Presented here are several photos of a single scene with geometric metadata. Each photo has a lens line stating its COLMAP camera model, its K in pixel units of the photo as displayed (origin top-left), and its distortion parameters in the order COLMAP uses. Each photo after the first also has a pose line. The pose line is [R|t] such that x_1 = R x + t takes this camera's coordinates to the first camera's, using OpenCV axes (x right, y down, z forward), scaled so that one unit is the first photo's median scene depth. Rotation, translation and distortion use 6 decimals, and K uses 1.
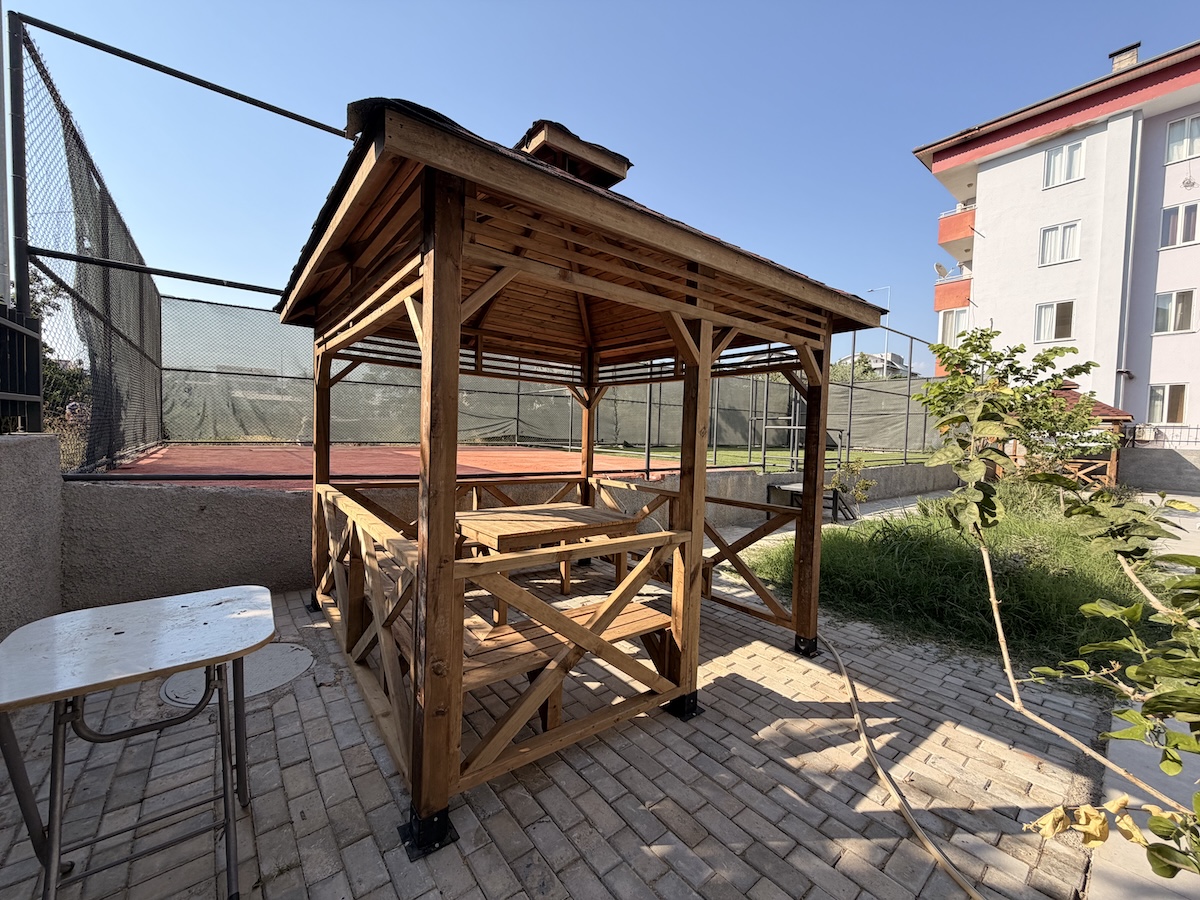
lens RADIAL K [[479.6, 0, 599.5], [0, 479.6, 449.8], [0, 0, 1]] dist [-0.001653, 0.000433]
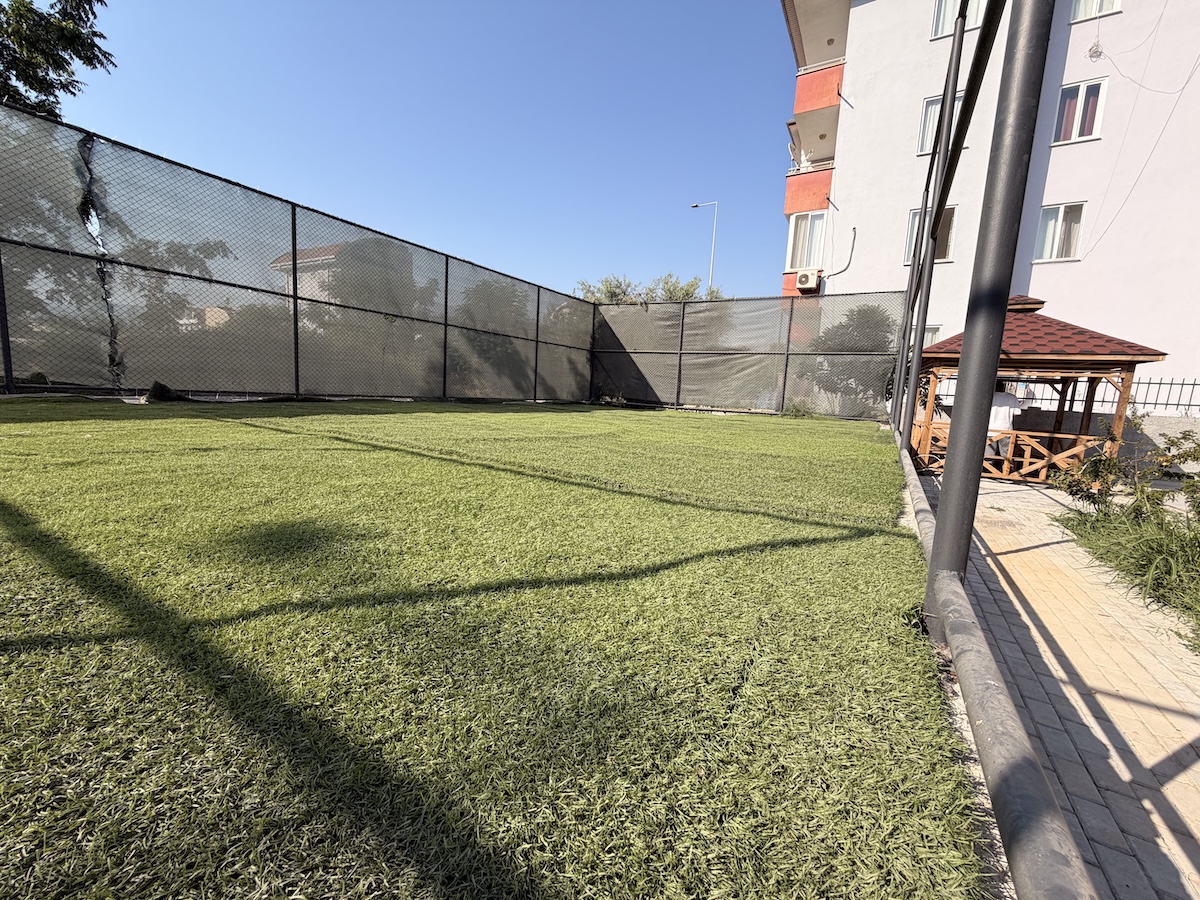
lens RADIAL K [[479.6, 0, 598.6], [0, 479.6, 452.2], [0, 0, 1]] dist [-0.001653, 0.000433]
pose [[0.934168, -0.026378, 0.355858, 0.195206], [-0.008793, 0.995260, 0.096854, -0.003947], [-0.356726, -0.093607, 0.929508, 0.444777]]
